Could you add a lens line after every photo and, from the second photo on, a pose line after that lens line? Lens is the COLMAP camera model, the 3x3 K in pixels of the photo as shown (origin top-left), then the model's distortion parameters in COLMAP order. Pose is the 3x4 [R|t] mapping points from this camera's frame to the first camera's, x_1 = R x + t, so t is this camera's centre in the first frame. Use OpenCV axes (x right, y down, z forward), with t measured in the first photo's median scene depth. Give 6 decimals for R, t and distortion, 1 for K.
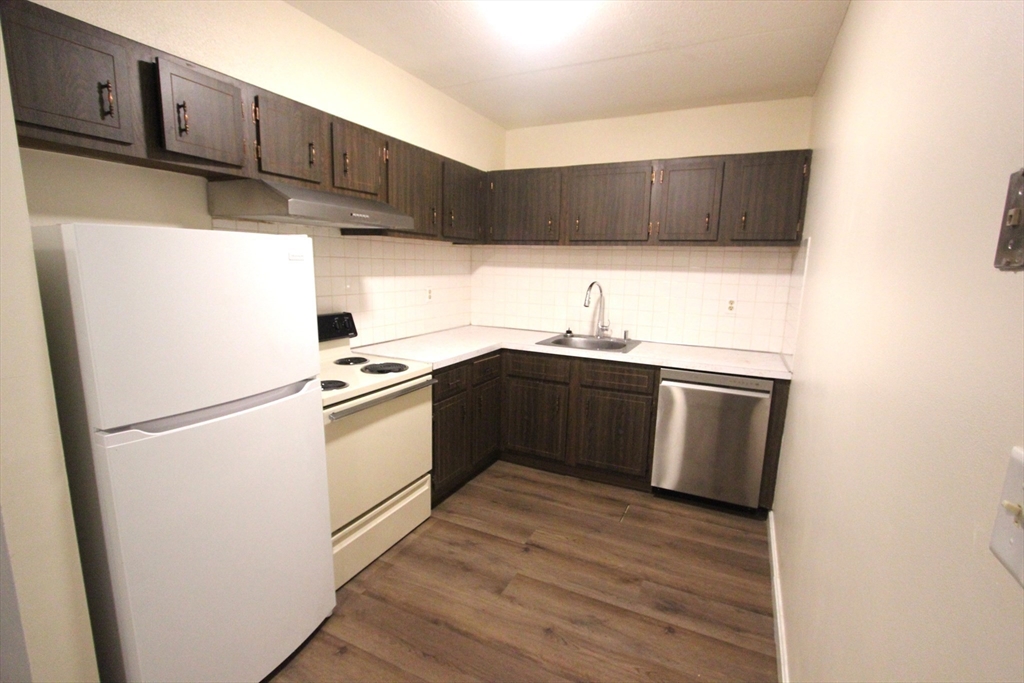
lens RADIAL K [[478.5, 0, 510.8], [0, 478.5, 342.5], [0, 0, 1]] dist [-0.000051, 0.000271]
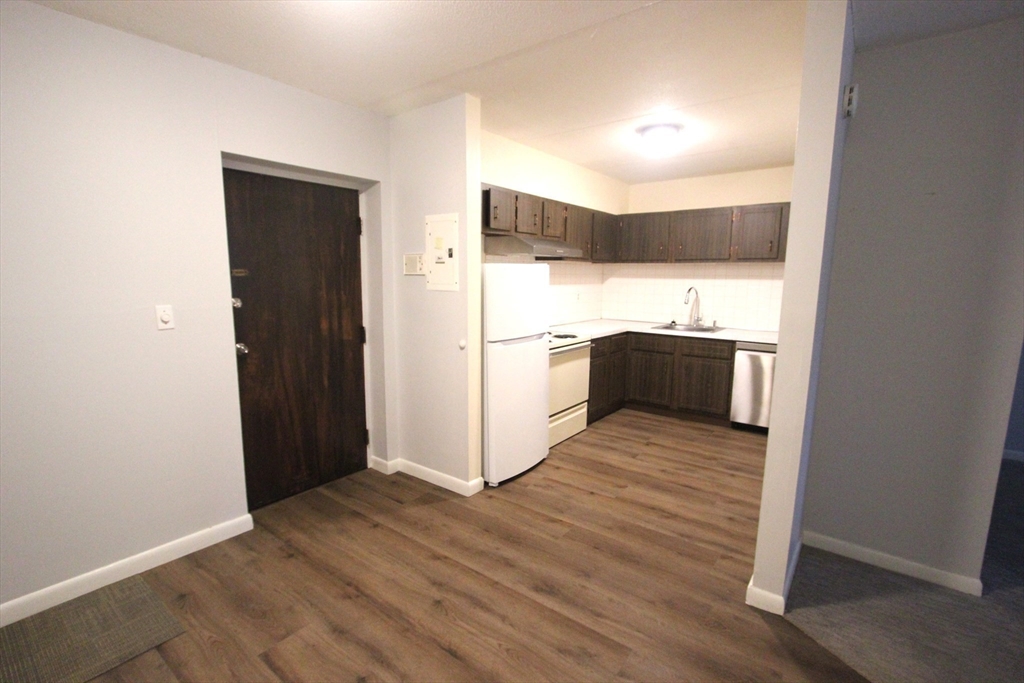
lens RADIAL K [[478.5, 0, 515.4], [0, 478.5, 344.5], [0, 0, 1]] dist [-0.000051, 0.000271]
pose [[0.982396, 0.012108, -0.186418, -0.095834], [-0.016284, 0.999649, -0.020888, 0.103139], [0.186099, 0.023556, 0.982249, -0.631127]]
